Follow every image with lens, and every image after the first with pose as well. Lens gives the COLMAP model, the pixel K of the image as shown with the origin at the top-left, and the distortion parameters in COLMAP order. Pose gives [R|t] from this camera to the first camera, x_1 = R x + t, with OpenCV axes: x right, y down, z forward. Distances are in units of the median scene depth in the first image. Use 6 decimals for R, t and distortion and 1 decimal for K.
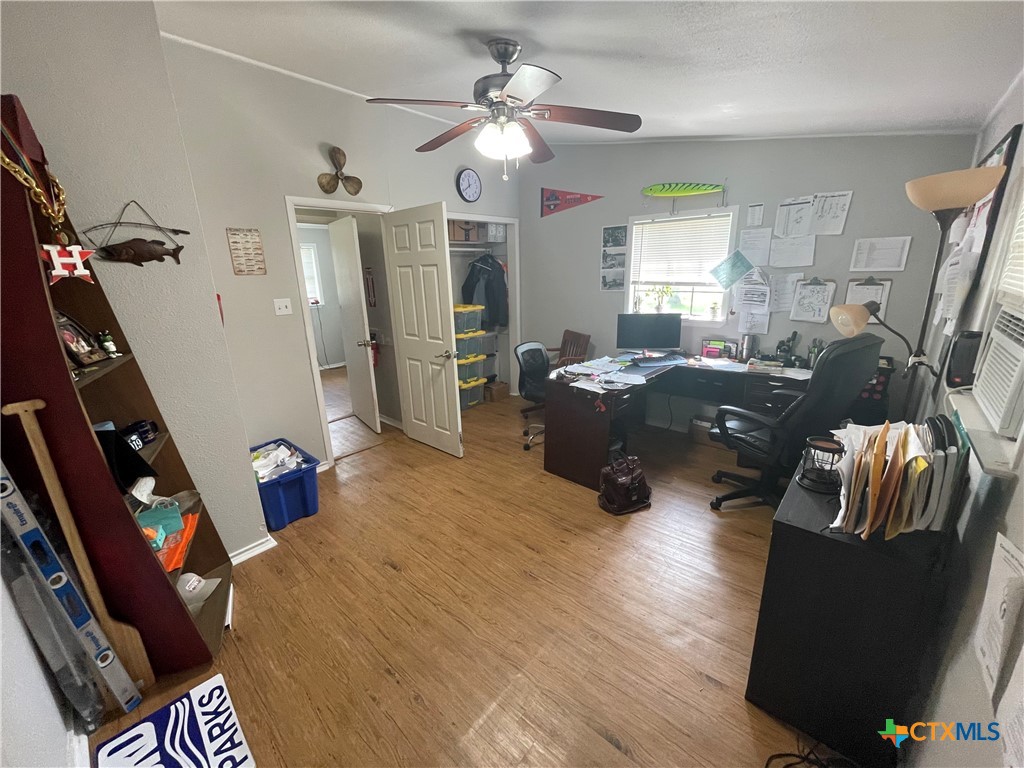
lens RADIAL K [[413.5, 0, 508.5], [0, 413.5, 387.4], [0, 0, 1]] dist [-0.007432, 0.000496]
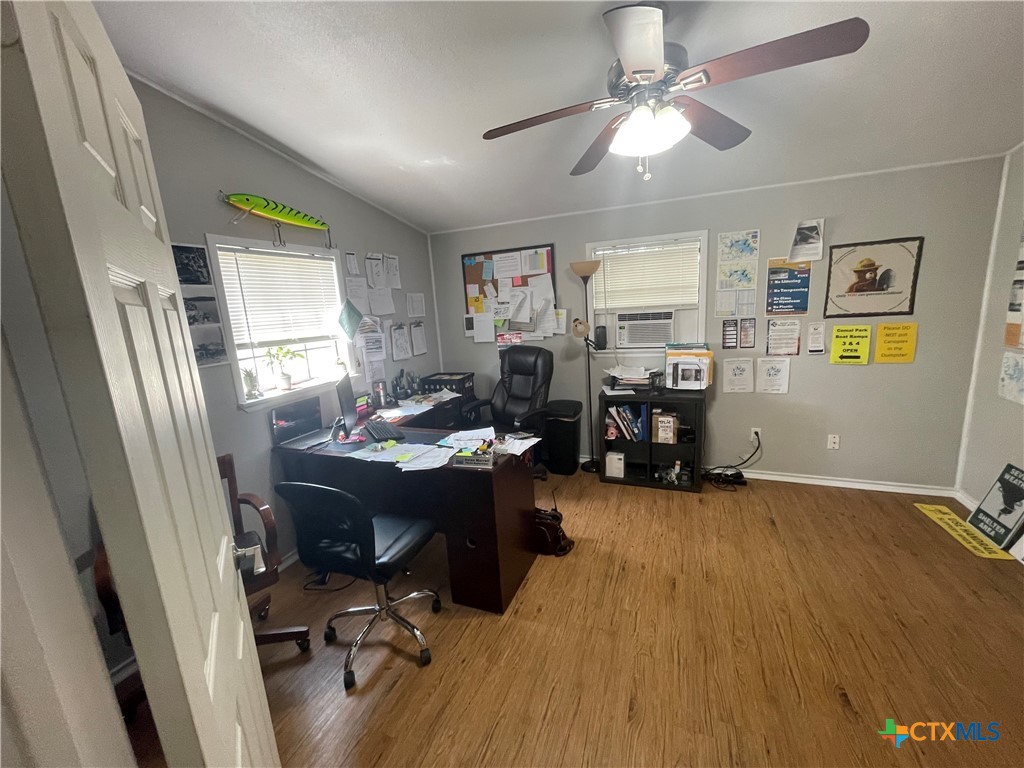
lens RADIAL K [[413.5, 0, 504.7], [0, 413.5, 384.7], [0, 0, 1]] dist [-0.007432, 0.000496]
pose [[-0.332415, -0.131470, 0.933925, -0.444022], [0.327771, 0.912408, 0.245106, -0.265615], [-0.884345, 0.387591, -0.260206, 0.995902]]
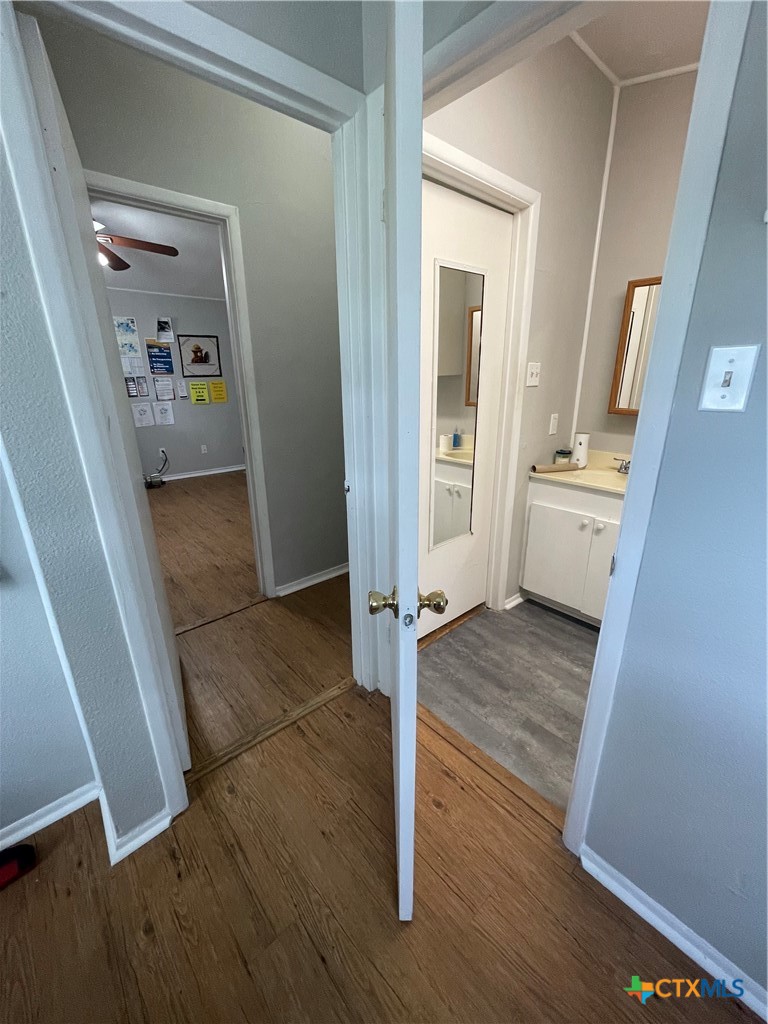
lens RADIAL K [[413.5, 0, 383.7], [0, 413.5, 511.6], [0, 0, 1]] dist [-0.007432, 0.000496]
pose [[-0.991749, -0.005146, 0.128091, -0.776290], [0.068362, 0.824032, 0.562403, -0.360309], [-0.108445, 0.566520, -0.816881, 1.575210]]
